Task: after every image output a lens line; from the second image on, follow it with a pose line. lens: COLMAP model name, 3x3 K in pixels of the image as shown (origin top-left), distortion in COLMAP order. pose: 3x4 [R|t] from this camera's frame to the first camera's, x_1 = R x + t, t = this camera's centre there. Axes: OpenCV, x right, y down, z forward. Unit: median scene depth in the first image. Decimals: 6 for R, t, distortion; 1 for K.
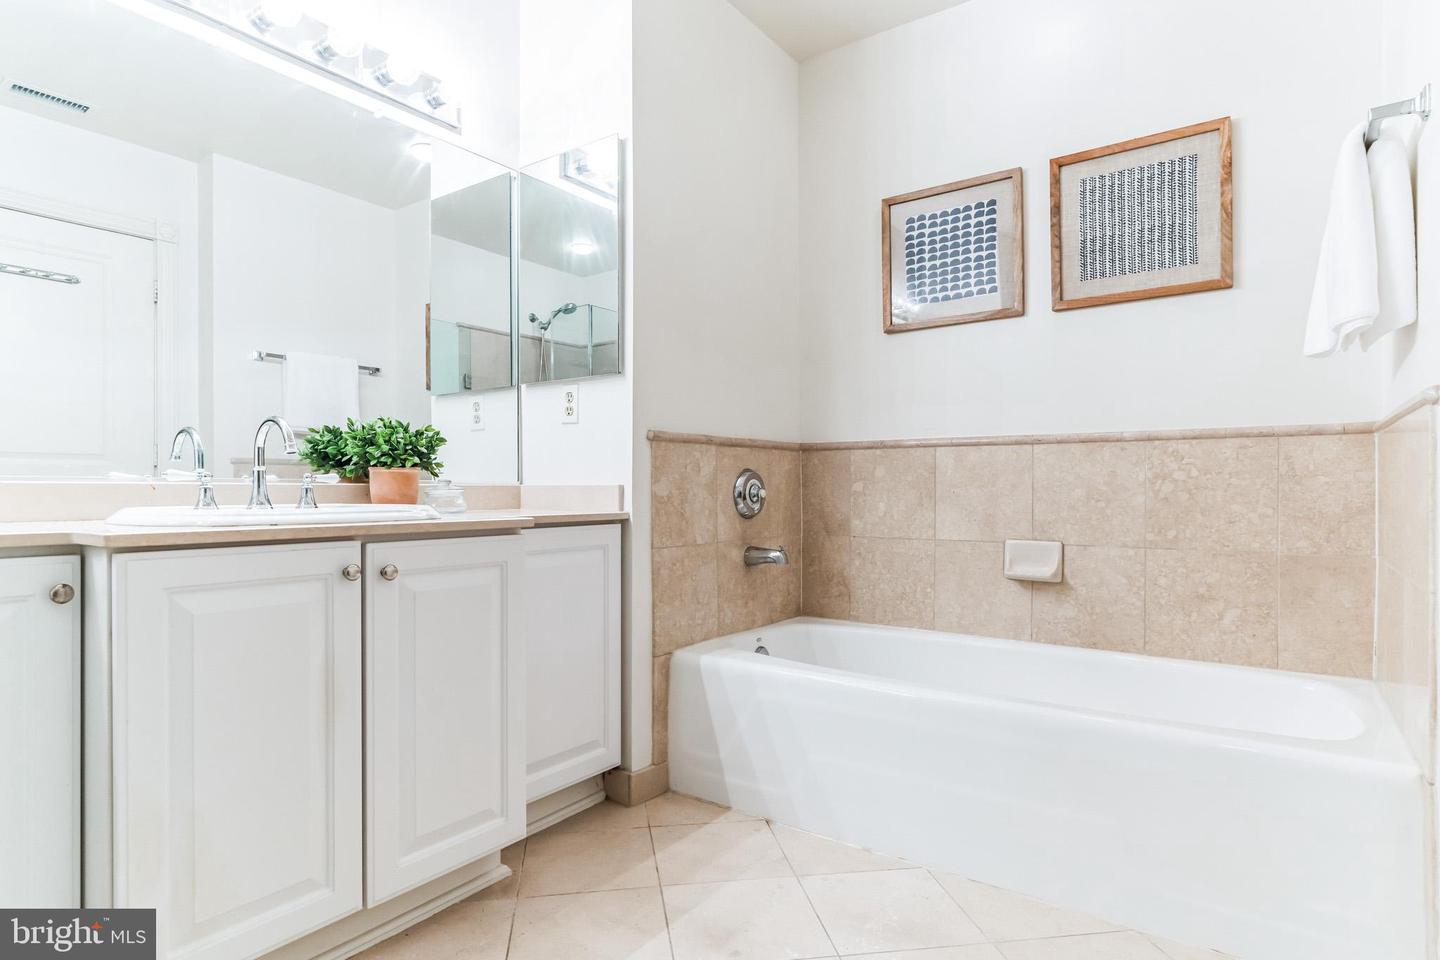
lens RADIAL K [[754.4, 0, 713.7], [0, 754.4, 509.4], [0, 0, 1]] dist [-0.014099, 0.000652]
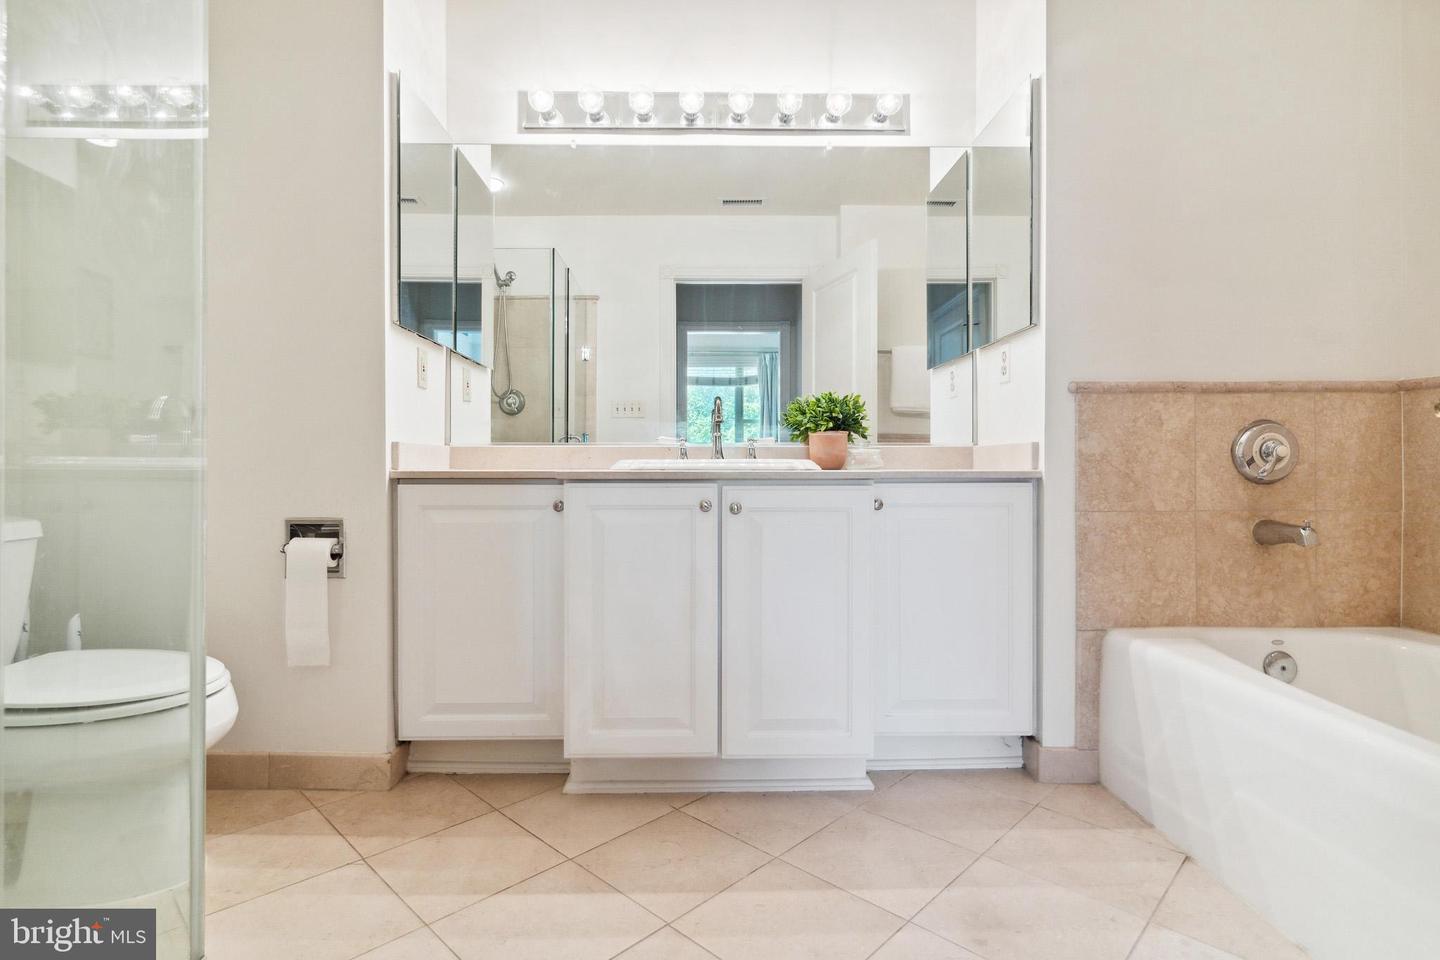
lens RADIAL K [[688.7, 0, 713.9], [0, 688.7, 482.1], [0, 0, 1]] dist [-0.000497, -0.000085]
pose [[0.618387, 0.017468, -0.785679, 0.281184], [-0.018697, 0.999797, 0.007512, 0.017205], [0.785651, 0.010044, 0.618588, 0.127799]]
